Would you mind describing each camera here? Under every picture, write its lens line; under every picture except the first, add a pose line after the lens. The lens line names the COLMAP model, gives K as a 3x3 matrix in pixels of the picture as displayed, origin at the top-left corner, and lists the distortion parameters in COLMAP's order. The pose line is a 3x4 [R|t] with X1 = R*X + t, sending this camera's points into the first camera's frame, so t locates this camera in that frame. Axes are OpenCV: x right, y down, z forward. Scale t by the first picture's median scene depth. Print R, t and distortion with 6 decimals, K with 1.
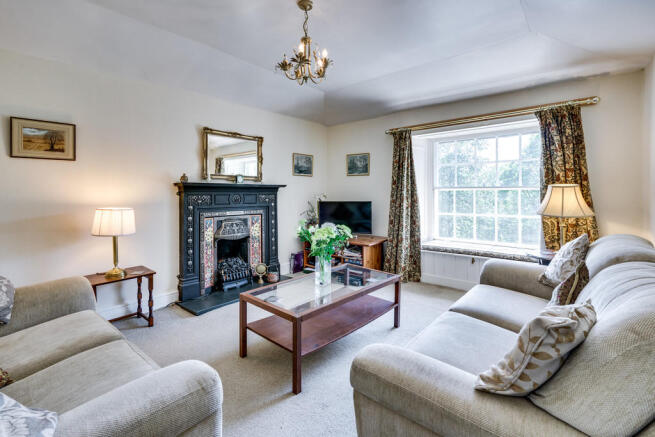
lens RADIAL K [[313.5, 0, 327.8], [0, 313.5, 195.6], [0, 0, 1]] dist [-0.000260, 0.000025]
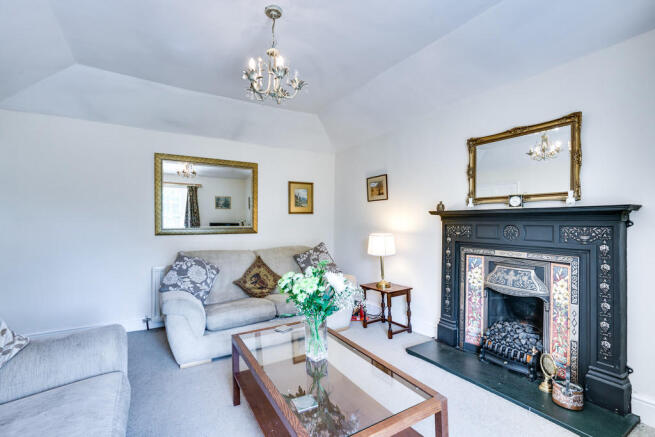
lens RADIAL K [[295.9, 0, 327.5], [0, 295.9, 218.5], [0, 0, 1]] dist [-0.000154, -0.000025]
pose [[-0.302488, -0.006554, -0.953131, 0.544061], [-0.005928, 0.999970, -0.004995, -0.016758], [0.953135, 0.004140, -0.302518, 1.127606]]
